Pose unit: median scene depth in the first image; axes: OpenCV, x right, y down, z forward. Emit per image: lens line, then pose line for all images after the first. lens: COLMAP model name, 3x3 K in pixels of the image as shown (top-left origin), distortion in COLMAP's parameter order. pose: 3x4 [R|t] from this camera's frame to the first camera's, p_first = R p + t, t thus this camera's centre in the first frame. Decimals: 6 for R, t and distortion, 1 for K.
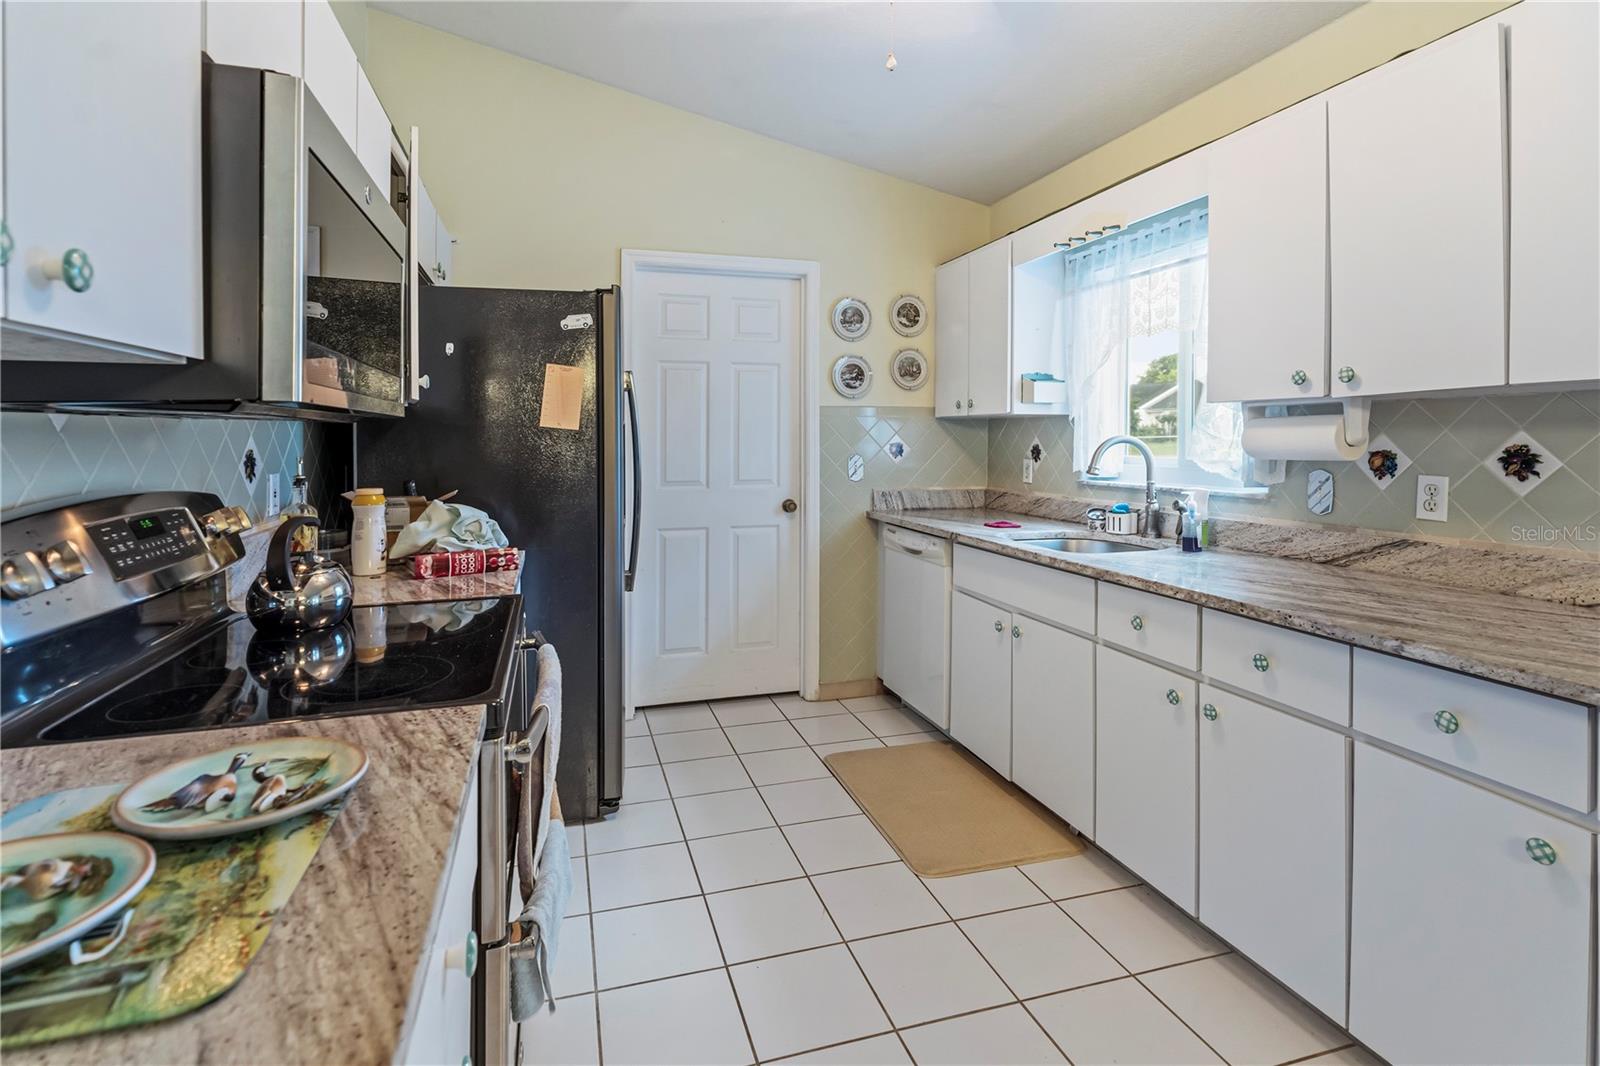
lens RADIAL K [[780.6, 0, 792.1], [0, 780.6, 437.5], [0, 0, 1]] dist [0.001190, 0.000132]
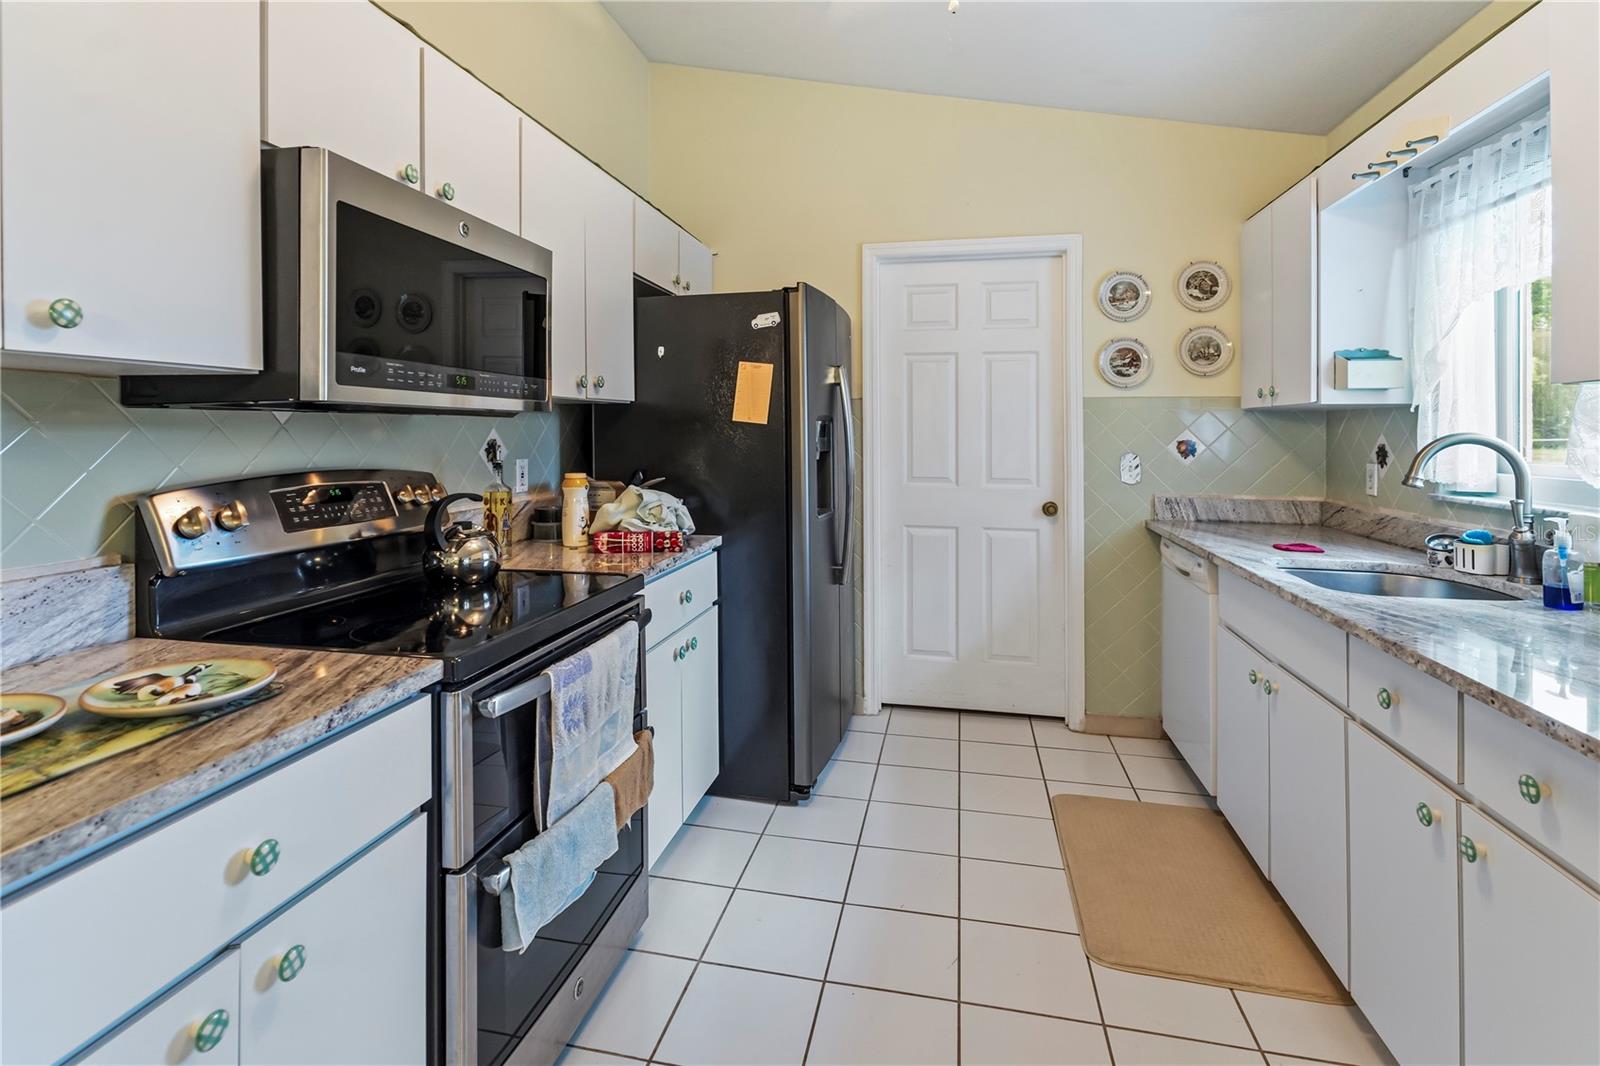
lens RADIAL K [[785.9, 0, 791.7], [0, 785.9, 427.6], [0, 0, 1]] dist [0.003526, 0.000695]
pose [[0.875255, 0.003439, -0.483650, 0.207432], [-0.006262, 0.999971, -0.004222, -0.000475], [0.483622, 0.006724, 0.875251, 0.075597]]
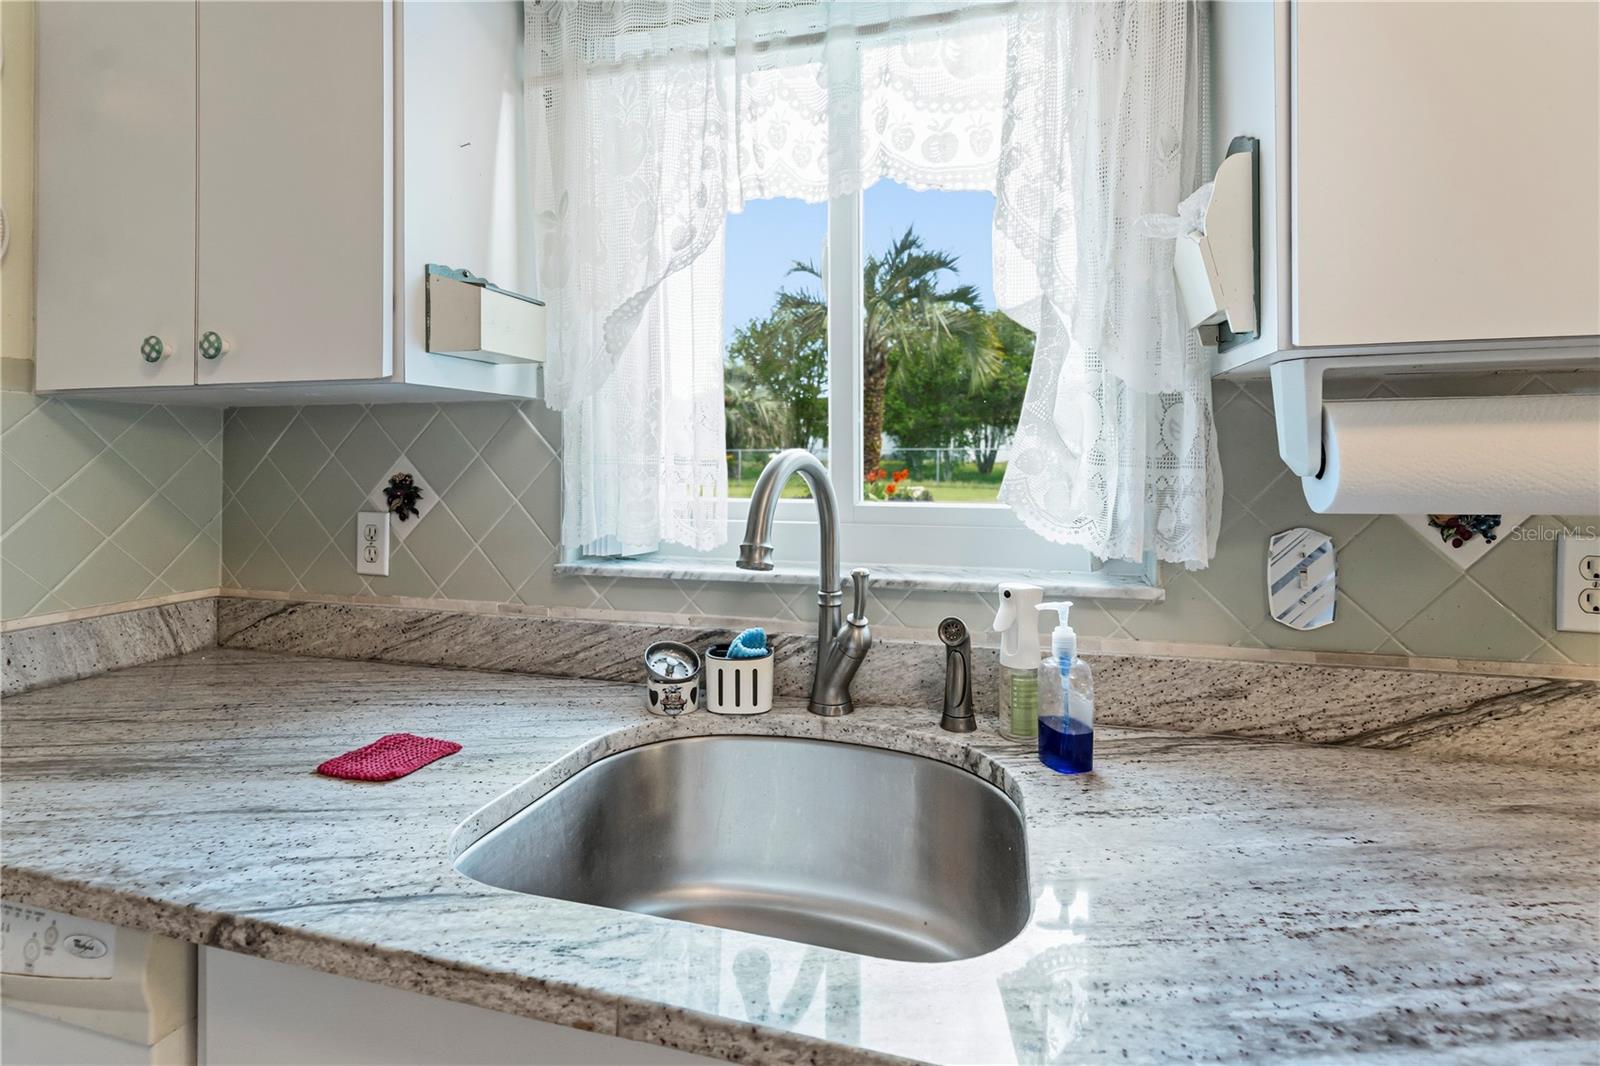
lens RADIAL K [[781.9, 0, 803.8], [0, 781.9, 453.3], [0, 0, 1]] dist [0.004159, 0.000995]
pose [[0.542734, -0.000044, 0.839905, 0.107317], [0.002752, 0.999995, -0.001725, -0.000493], [-0.839900, 0.003247, 0.542731, 0.707986]]
